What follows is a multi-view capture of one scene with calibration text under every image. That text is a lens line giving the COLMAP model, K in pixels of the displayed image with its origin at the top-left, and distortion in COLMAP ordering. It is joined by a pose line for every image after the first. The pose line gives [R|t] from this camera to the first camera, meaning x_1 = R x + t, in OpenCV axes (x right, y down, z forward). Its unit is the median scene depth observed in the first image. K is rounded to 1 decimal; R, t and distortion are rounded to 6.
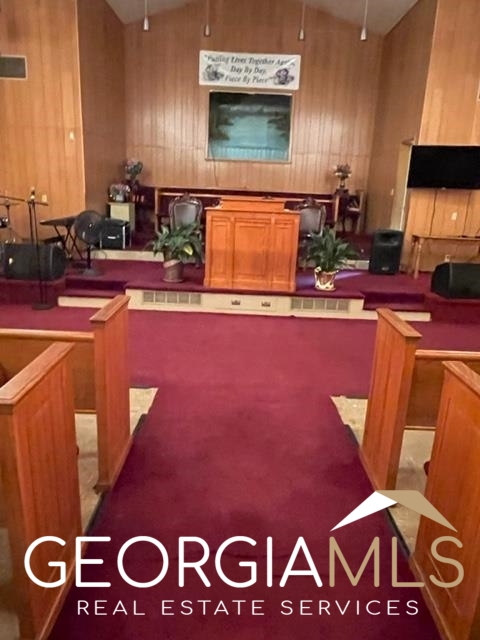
lens RADIAL K [[460.9, 0, 240.8], [0, 460.9, 316.1], [0, 0, 1]] dist [0.014736, -0.014344]
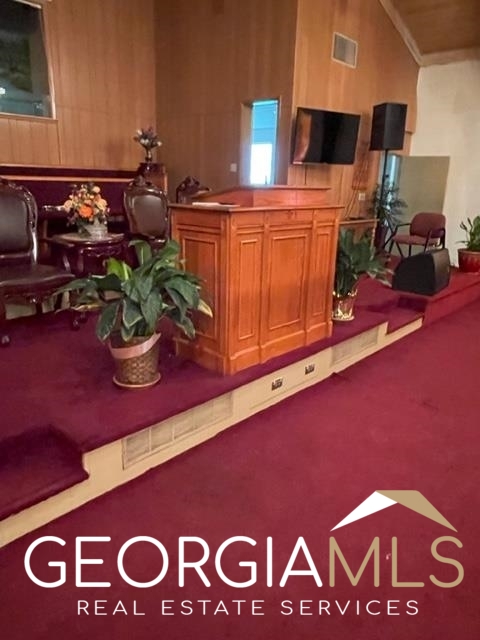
lens RADIAL K [[460.9, 0, 240.7], [0, 460.9, 315.9], [0, 0, 1]] dist [0.014736, -0.014344]
pose [[0.678460, -0.232630, 0.696832, -0.298177], [0.193908, 0.971608, 0.135565, -0.141786], [-0.708584, 0.043146, 0.704306, 0.501930]]
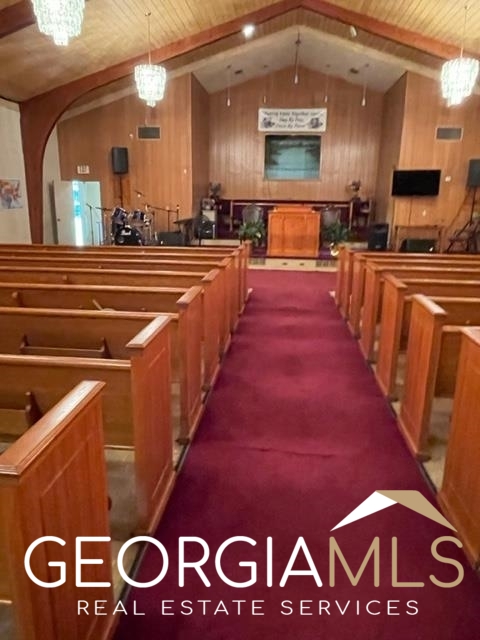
lens RADIAL K [[460.9, 0, 247.0], [0, 460.9, 309.9], [0, 0, 1]] dist [0.014736, -0.014344]
pose [[0.996272, -0.007142, -0.085970, -0.003519], [0.004742, 0.999594, -0.028094, 0.151903], [0.086136, 0.027581, 0.995902, -0.598951]]
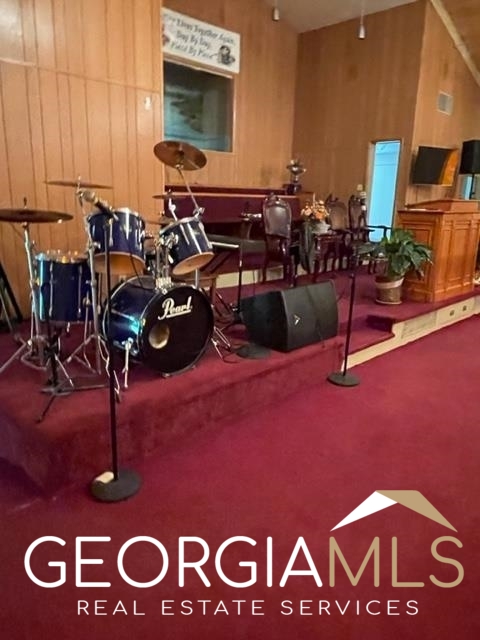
lens RADIAL K [[460.9, 0, 248.4], [0, 460.9, 307.4], [0, 0, 1]] dist [0.014736, -0.014344]
pose [[0.707871, -0.191832, 0.679794, -0.703488], [0.188635, 0.978801, 0.079783, -0.144874], [-0.680688, 0.071757, 0.729051, 0.465126]]
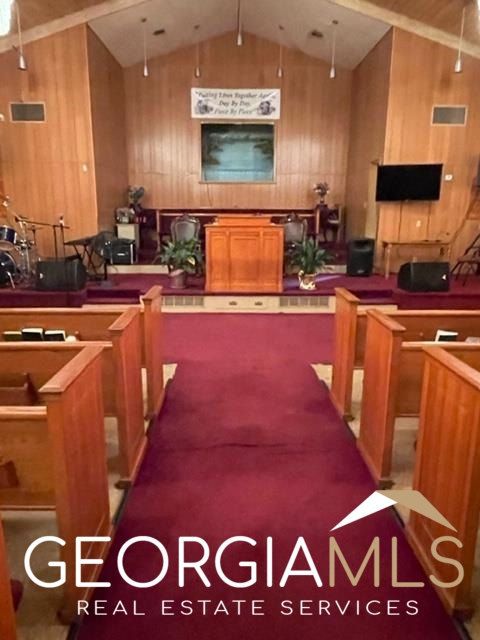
lens RADIAL K [[460.9, 0, 240.0], [0, 460.9, 314.9], [0, 0, 1]] dist [0.014736, -0.014344]
pose [[0.999085, -0.041155, 0.011622, -0.006166], [0.041564, 0.998433, -0.037479, 0.035207], [-0.010061, 0.037928, 0.999230, -0.139875]]
